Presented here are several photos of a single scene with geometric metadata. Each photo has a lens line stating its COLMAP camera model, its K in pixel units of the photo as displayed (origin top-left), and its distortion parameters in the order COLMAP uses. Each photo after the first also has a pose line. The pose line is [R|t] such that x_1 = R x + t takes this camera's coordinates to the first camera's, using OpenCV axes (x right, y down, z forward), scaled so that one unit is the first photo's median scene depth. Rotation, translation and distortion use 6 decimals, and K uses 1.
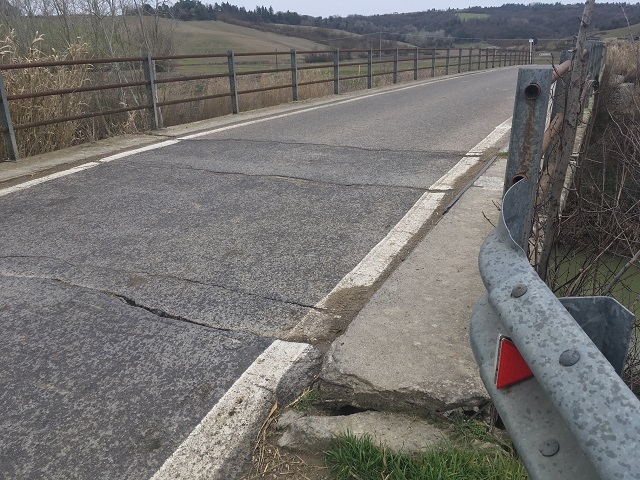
lens RADIAL K [[545.3, 0, 315.7], [0, 545.3, 237.8], [0, 0, 1]] dist [0.051266, -0.055978]
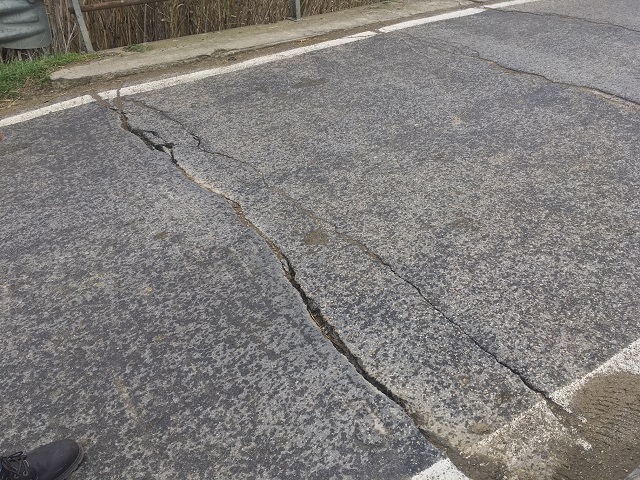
lens RADIAL K [[545.3, 0, 319.5], [0, 545.3, 239.8], [0, 0, 1]] dist [0.051266, -0.055978]
pose [[0.840054, 0.288583, -0.459379, 0.008757], [-0.166166, 0.942951, 0.288499, -0.100341], [0.516428, -0.166022, 0.840083, 0.308279]]
